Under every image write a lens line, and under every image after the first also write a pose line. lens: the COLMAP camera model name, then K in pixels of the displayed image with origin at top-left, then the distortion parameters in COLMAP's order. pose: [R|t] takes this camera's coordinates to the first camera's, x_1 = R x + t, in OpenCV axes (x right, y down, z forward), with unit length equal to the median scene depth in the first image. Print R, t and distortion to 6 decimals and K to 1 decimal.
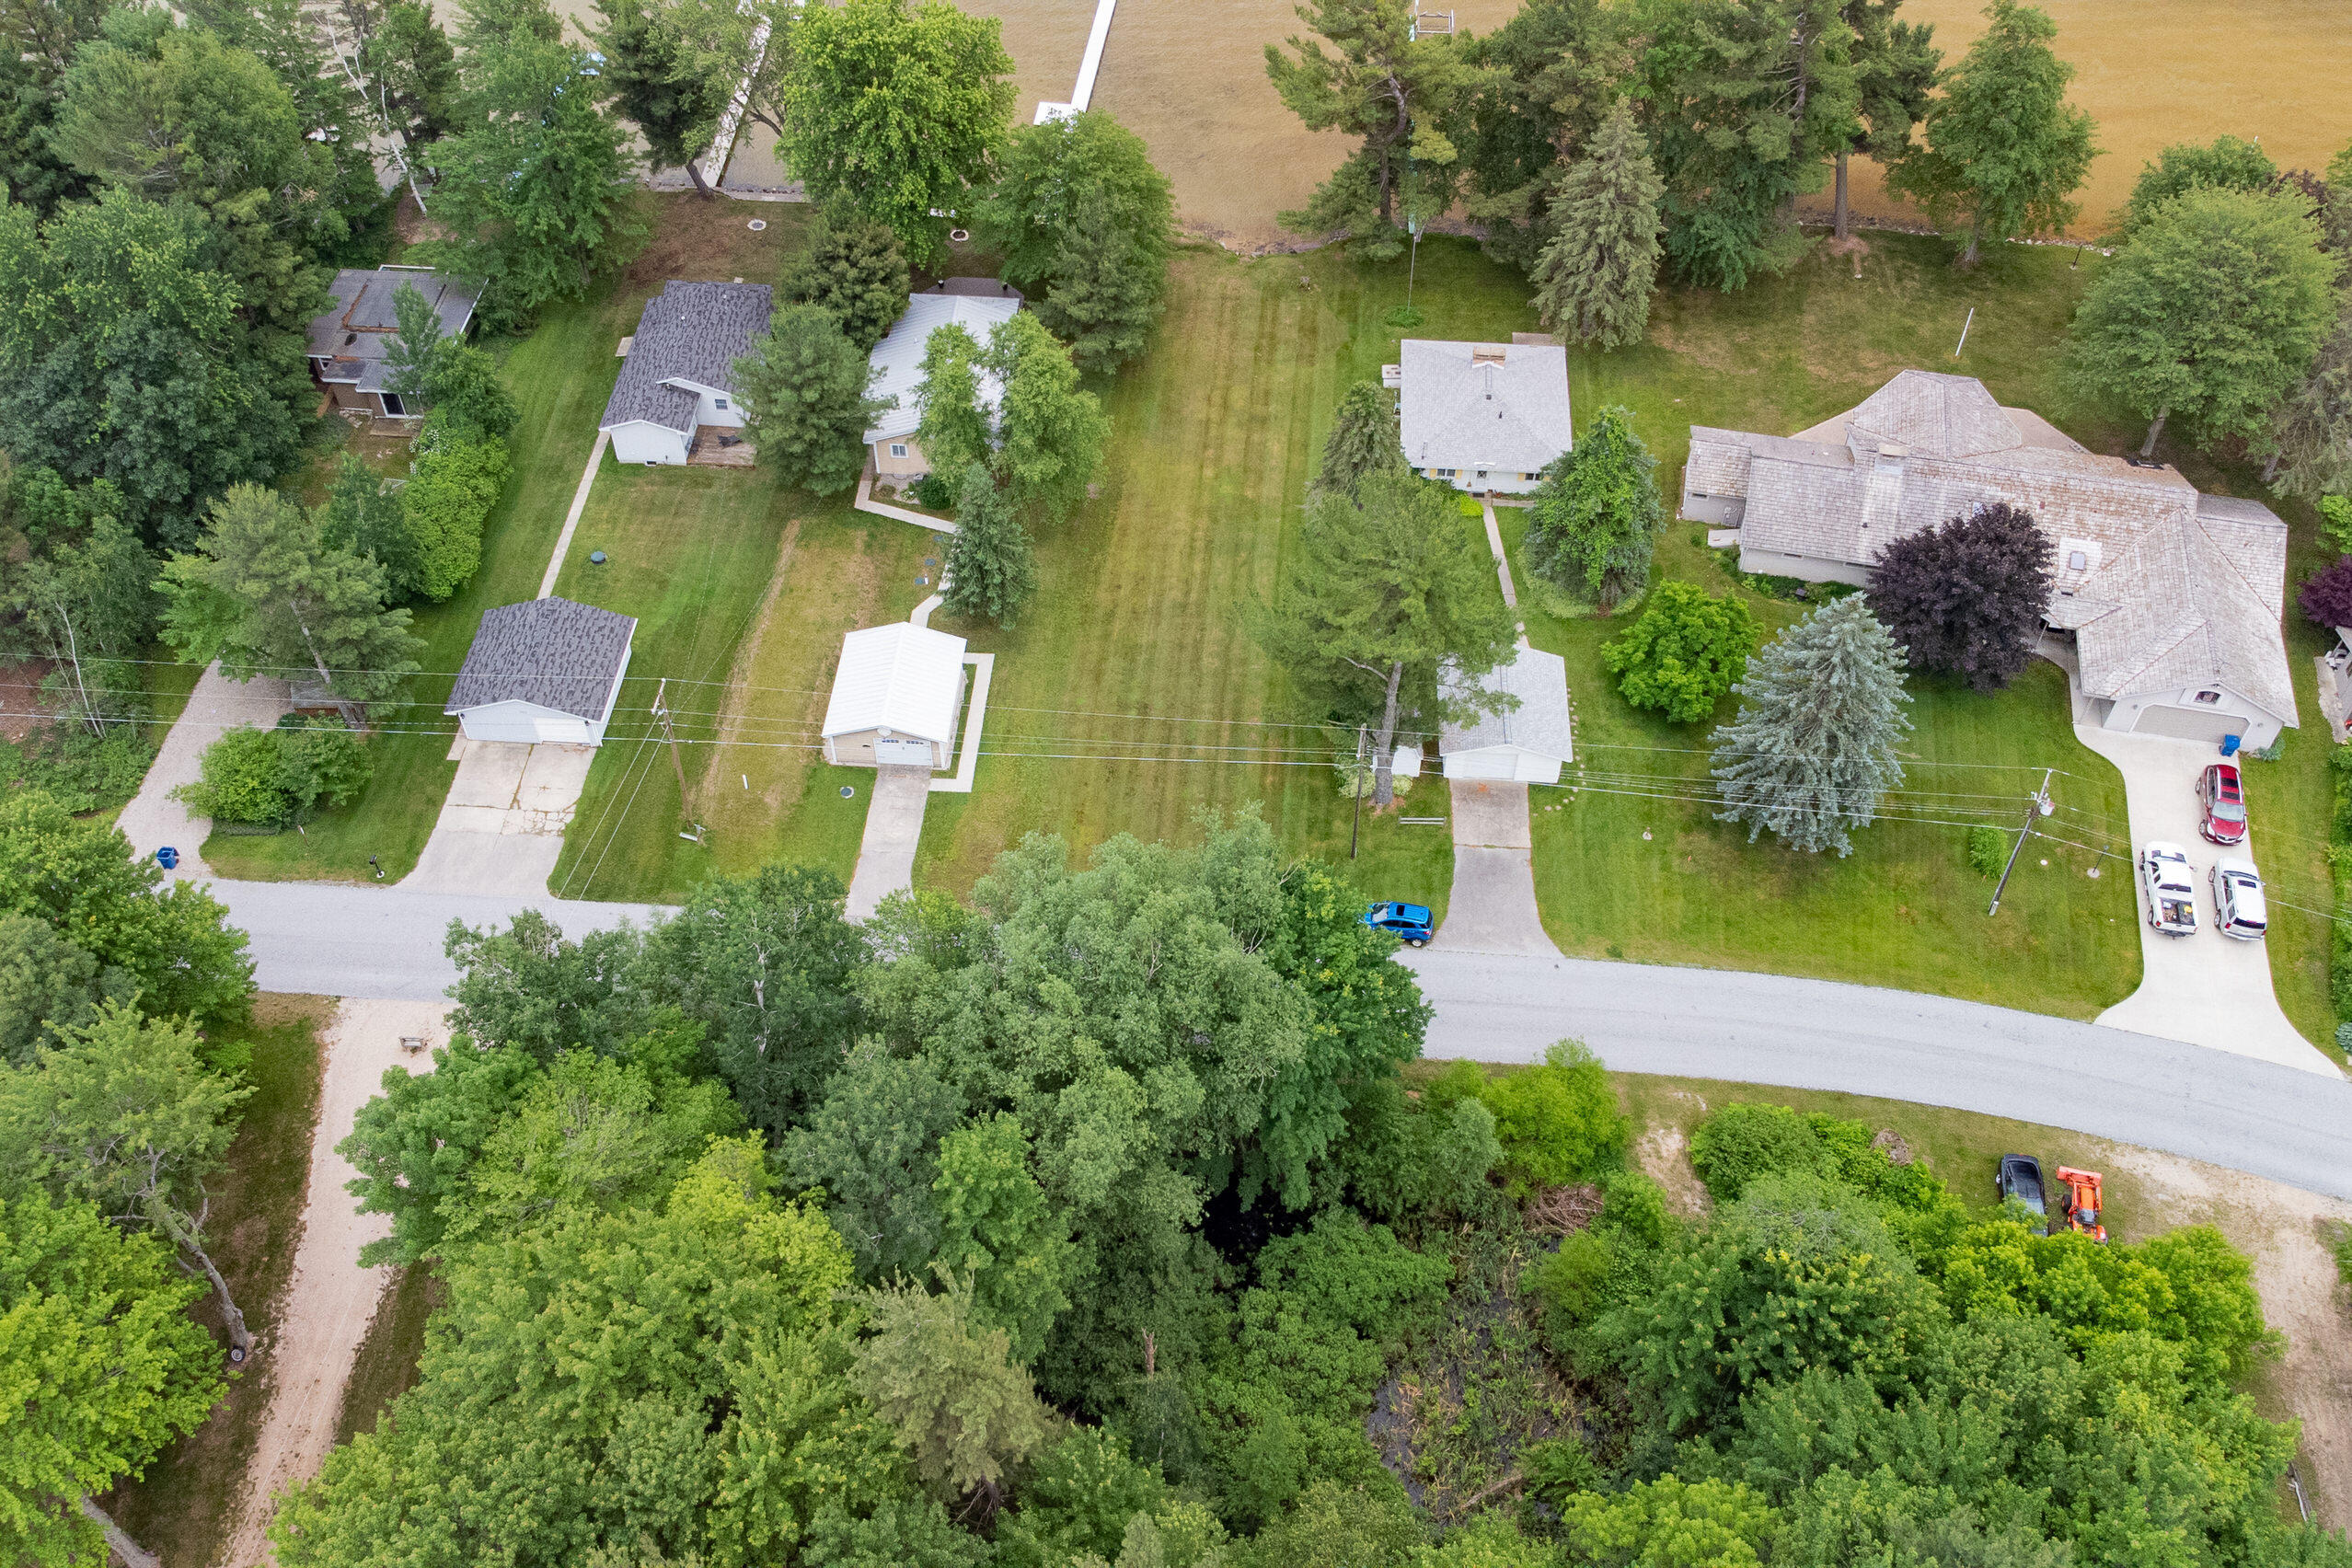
lens RADIAL K [[2088.8, 0, 1151.8], [0, 2088.8, 781.1], [0, 0, 1]] dist [0.031610, 0.031448]
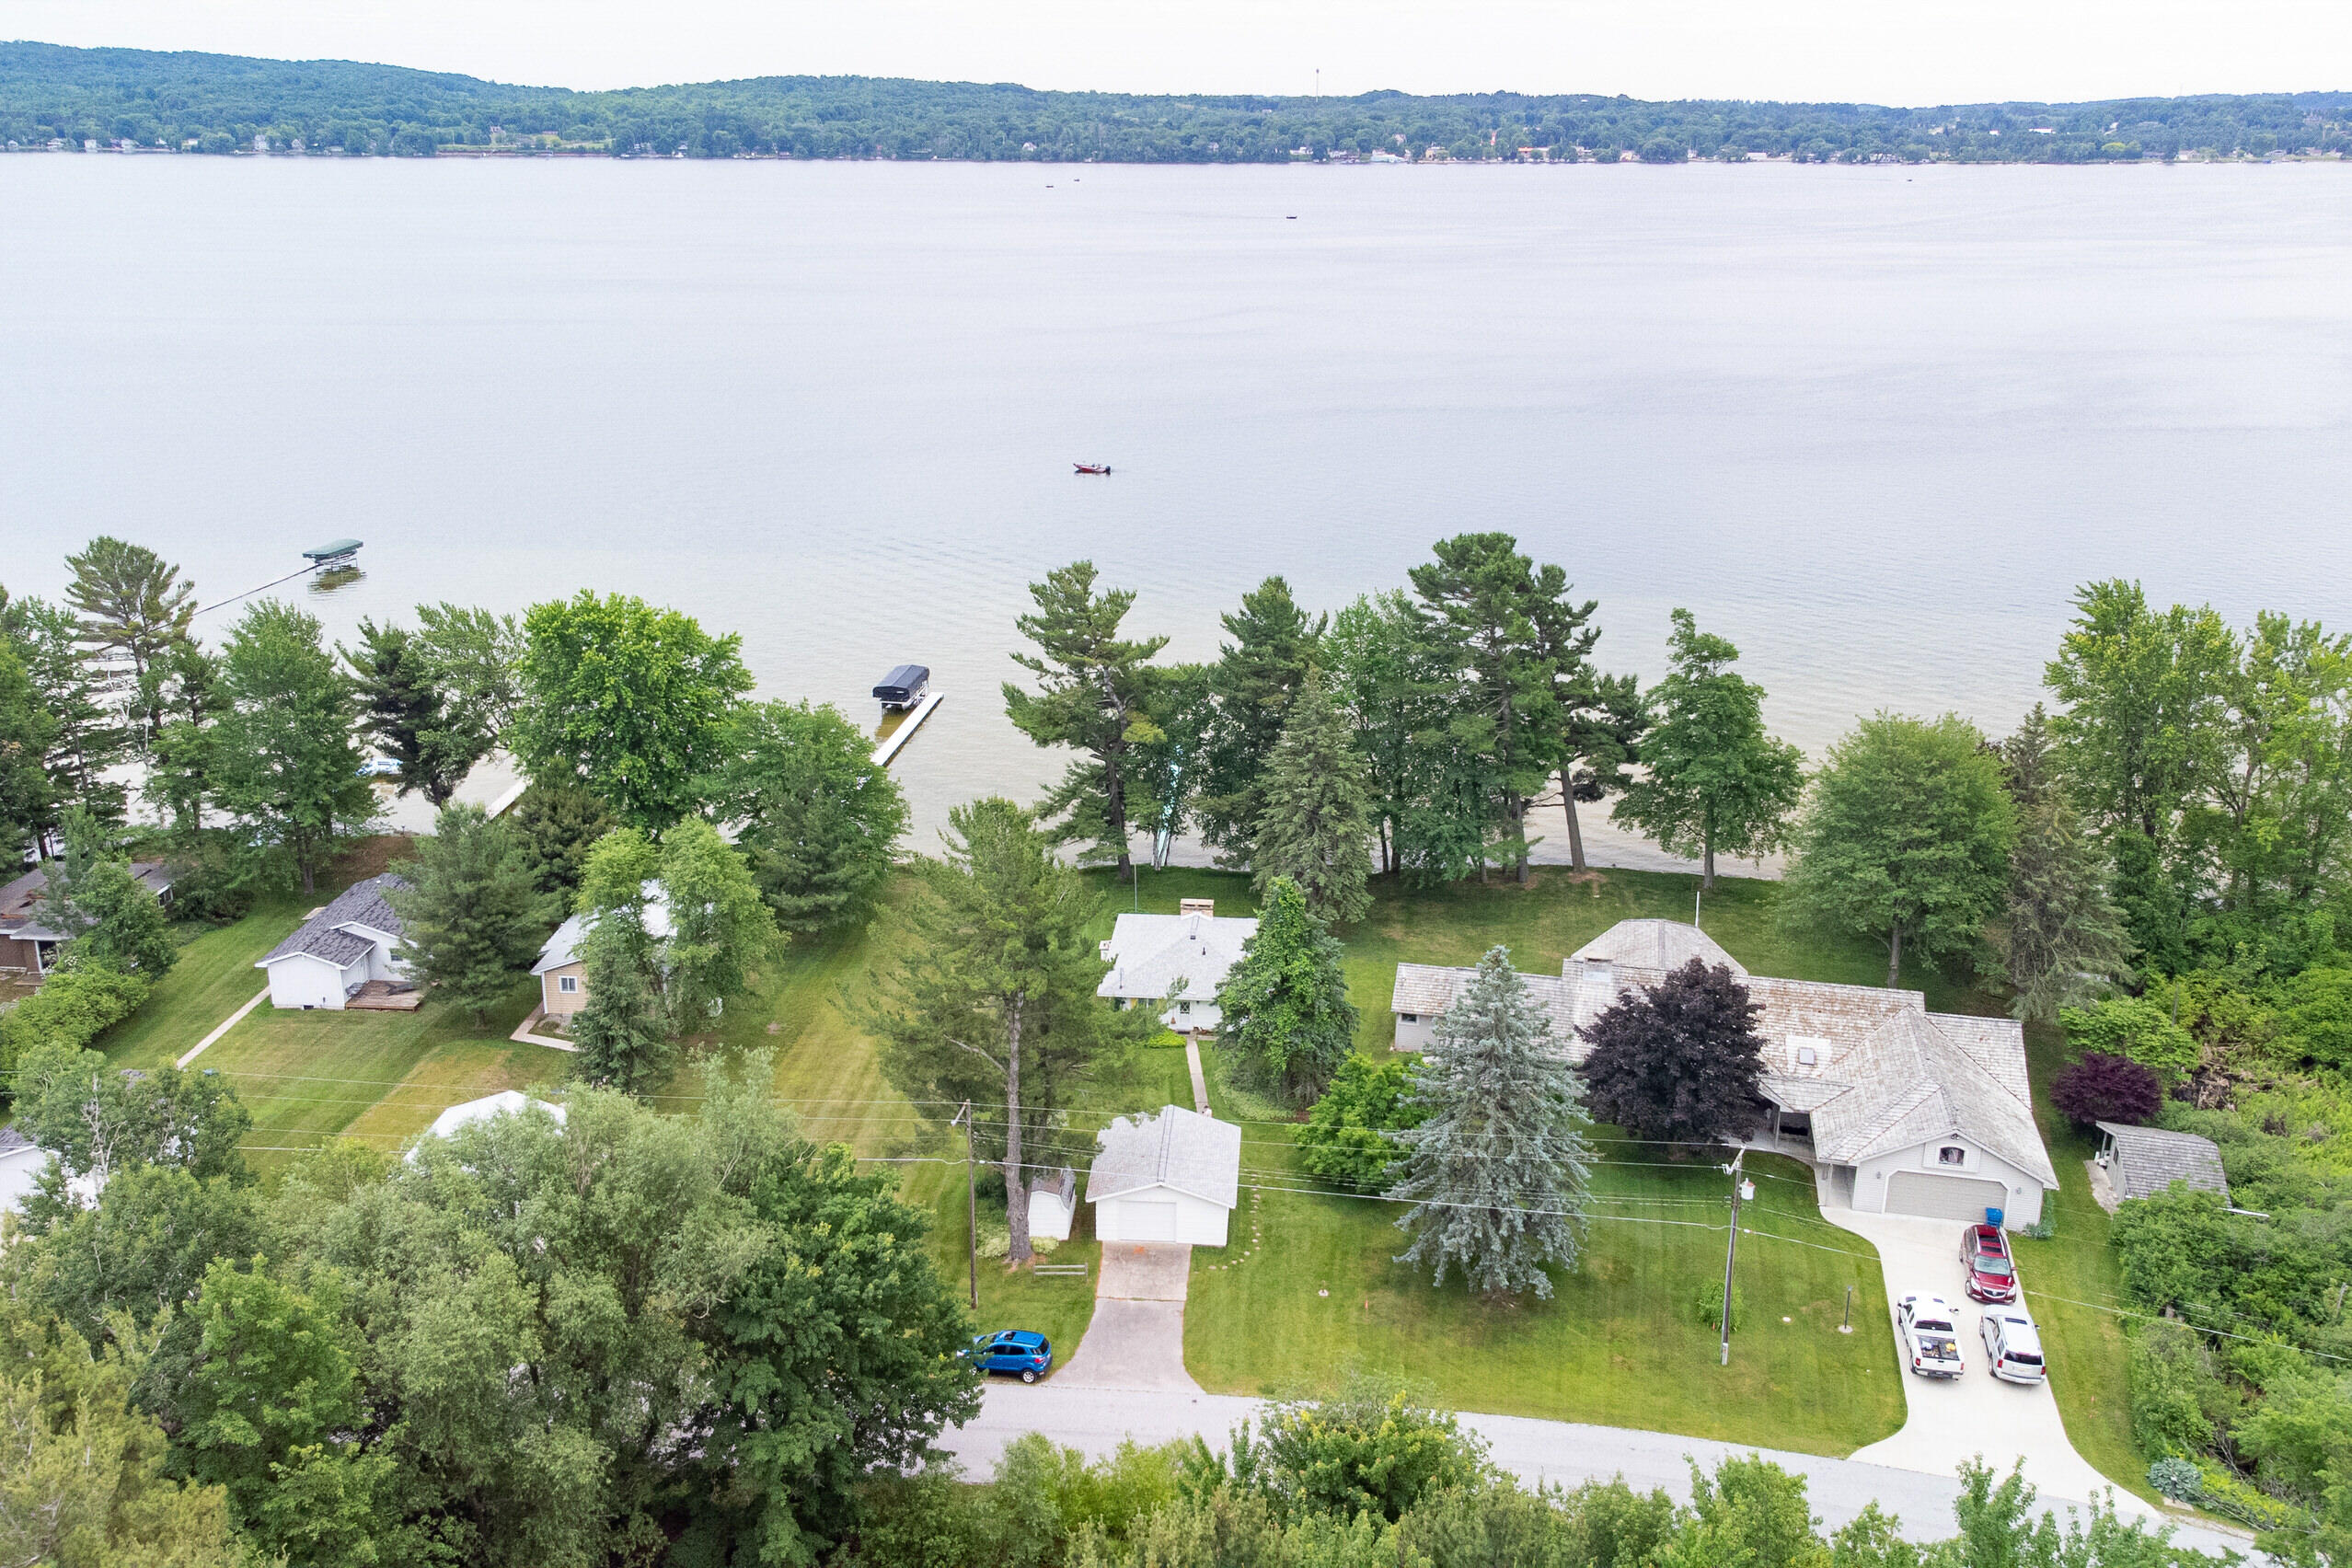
lens RADIAL K [[2088.8, 0, 1151.9], [0, 2088.8, 777.9], [0, 0, 1]] dist [0.031610, 0.031448]
pose [[0.999973, 0.006129, -0.003981, 0.150891], [-0.007302, 0.859899, -0.510412, 0.251342], [0.000295, 0.510428, 0.859921, 0.143265]]
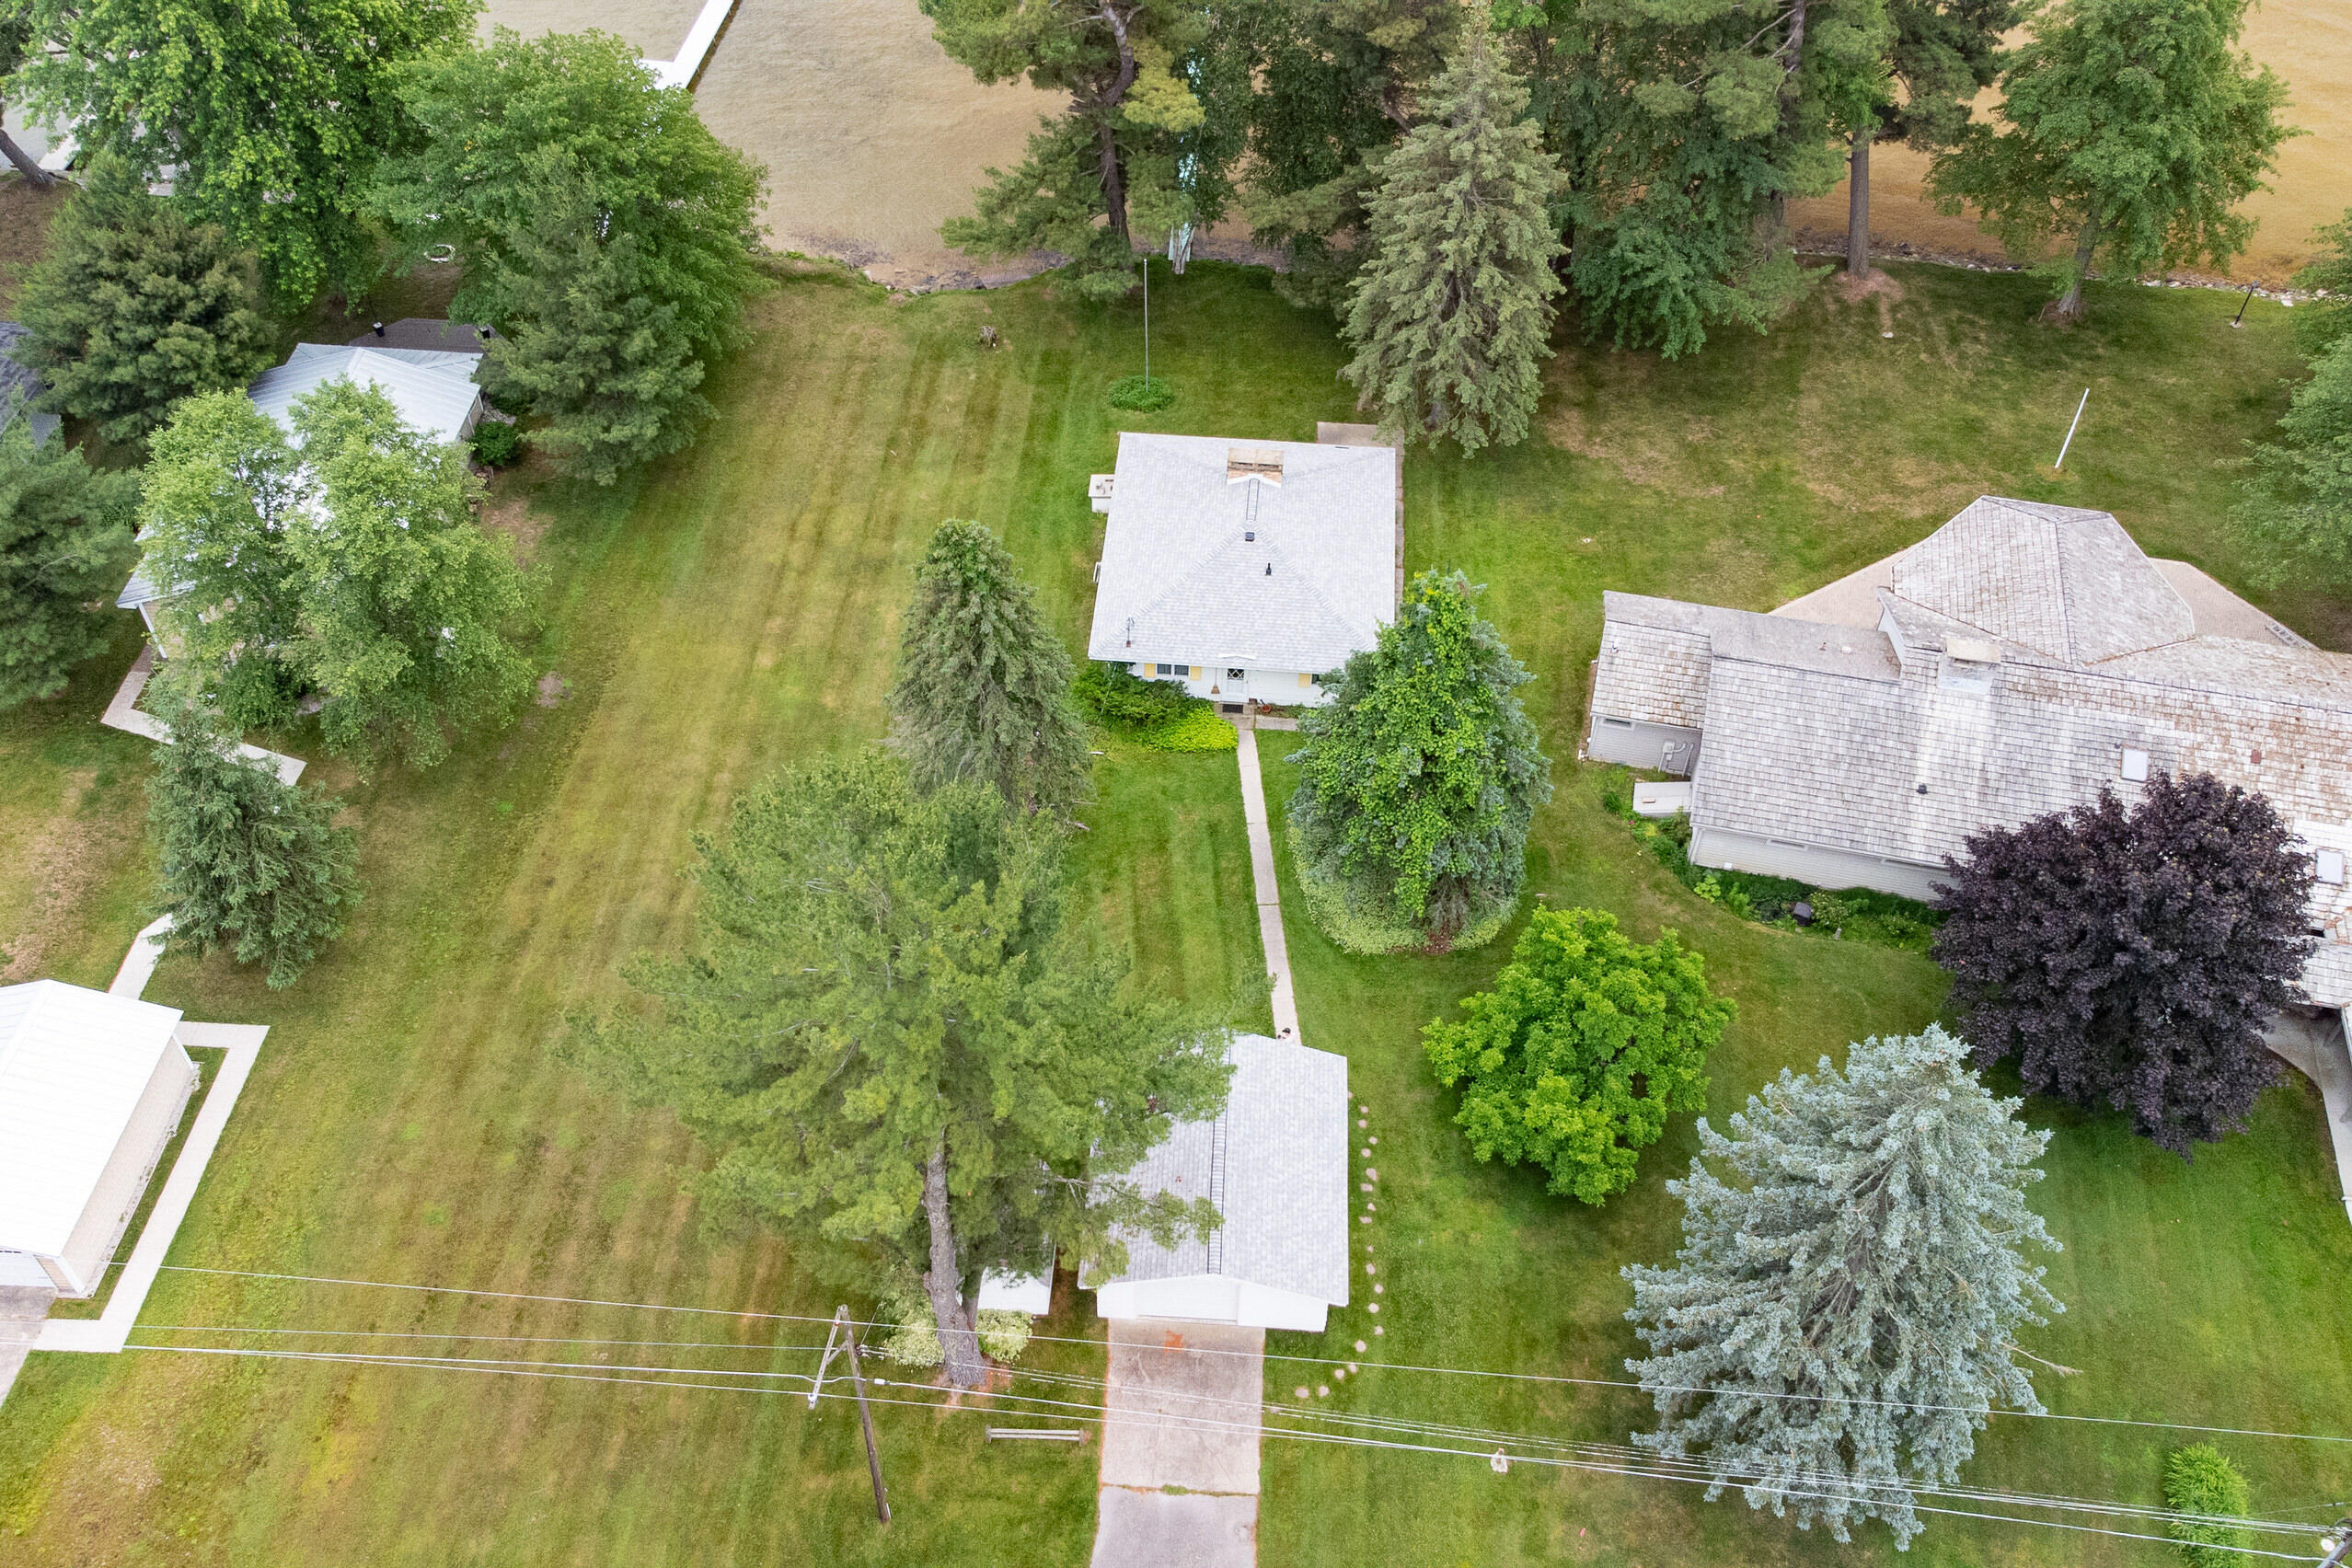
lens RADIAL K [[2088.8, 0, 1158.2], [0, 2088.8, 783.3], [0, 0, 1]] dist [0.031610, 0.031448]
pose [[0.999899, 0.007051, 0.012348, 0.134482], [-0.006685, 0.999543, -0.029481, -0.103828], [-0.012551, 0.029396, 0.999489, 0.454765]]
